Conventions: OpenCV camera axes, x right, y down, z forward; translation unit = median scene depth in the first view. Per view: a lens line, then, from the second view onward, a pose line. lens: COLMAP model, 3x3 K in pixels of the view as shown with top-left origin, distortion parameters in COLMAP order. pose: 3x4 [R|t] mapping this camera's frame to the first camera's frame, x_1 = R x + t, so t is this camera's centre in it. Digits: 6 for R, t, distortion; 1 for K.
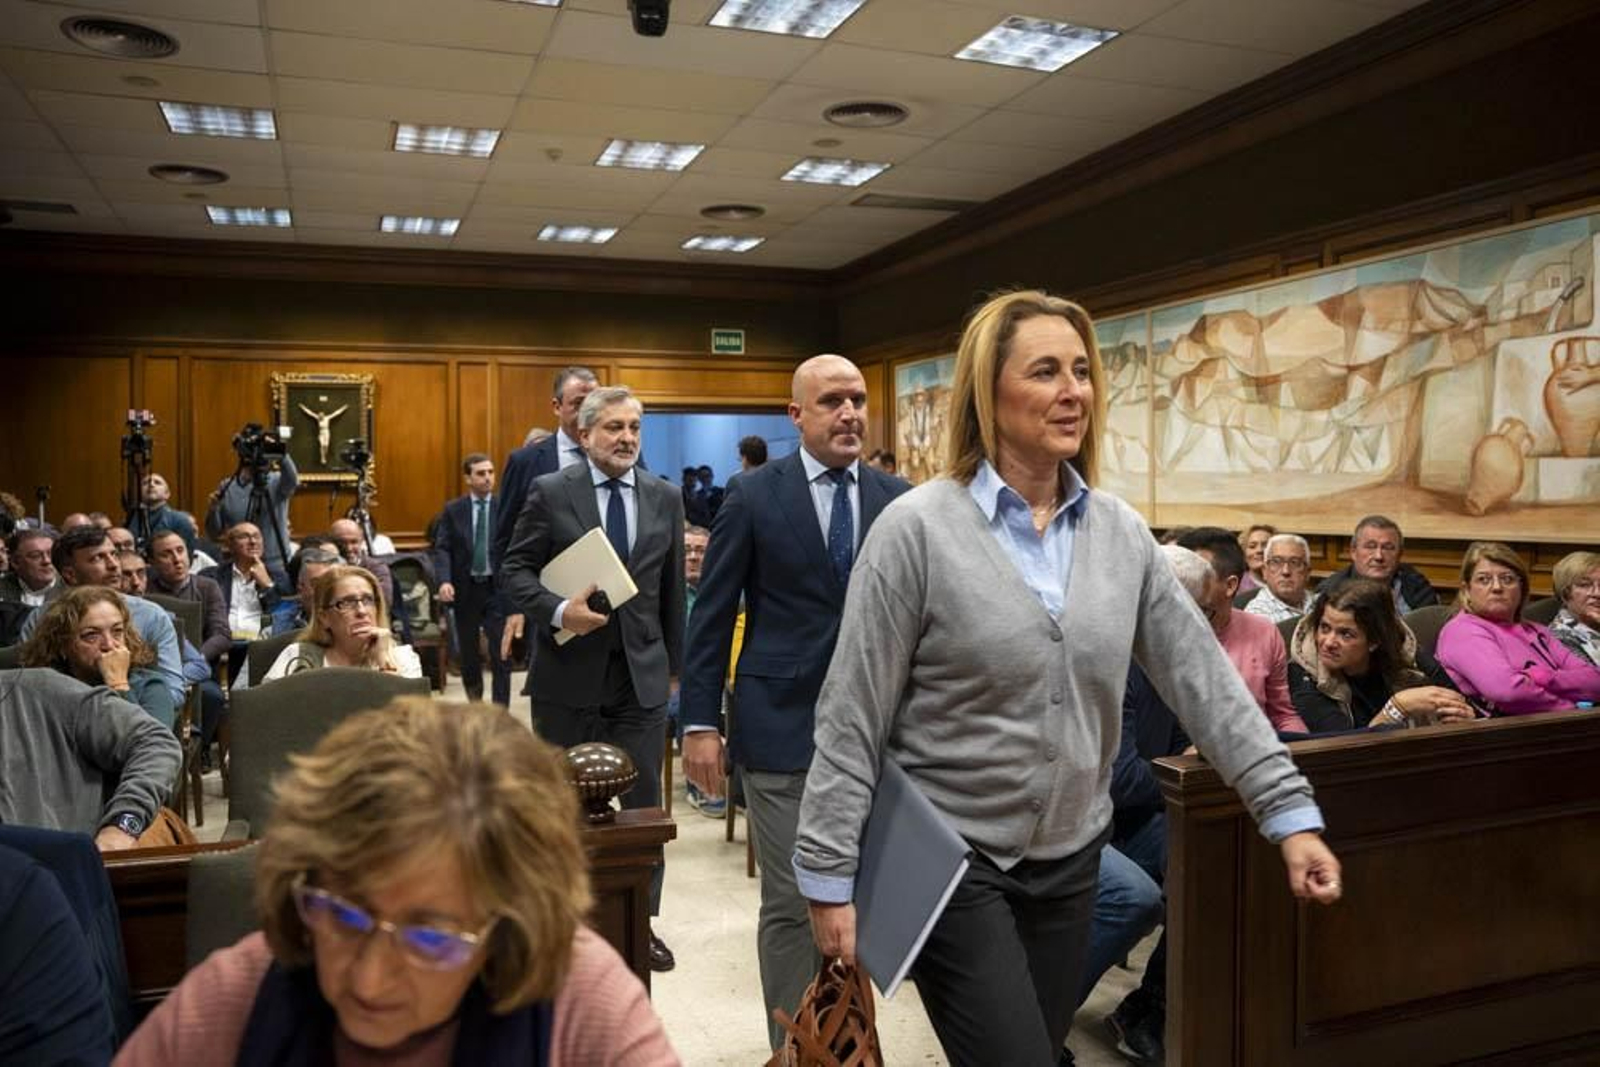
lens RADIAL K [[1251.7, 0, 799.7], [0, 1251.7, 494.8], [0, 0, 1]] dist [-0.125653, 0.117151]
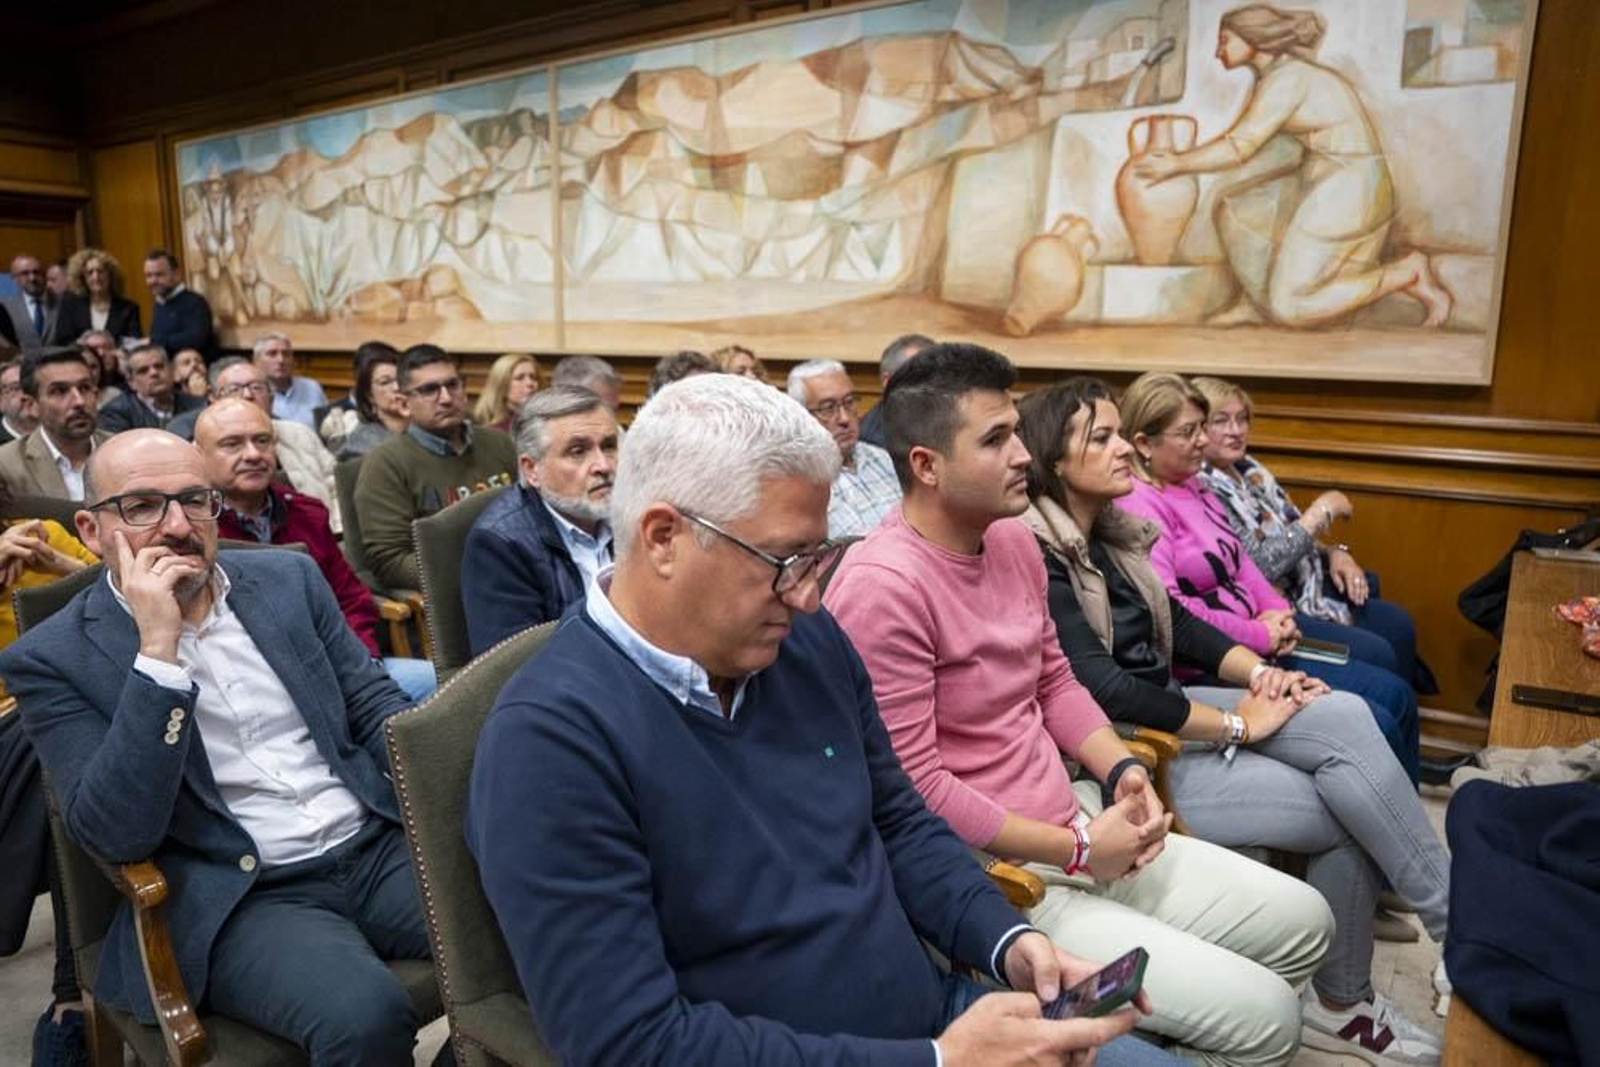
lens RADIAL K [[1158.9, 0, 797.4], [0, 1158.9, 552.2], [0, 0, 1]] dist [-0.148238, 0.117021]
pose [[0.834510, -0.098137, 0.542182, 0.005184], [-0.010385, 0.981034, 0.193556, 0.009949], [-0.550895, -0.167155, 0.817664, 0.367802]]
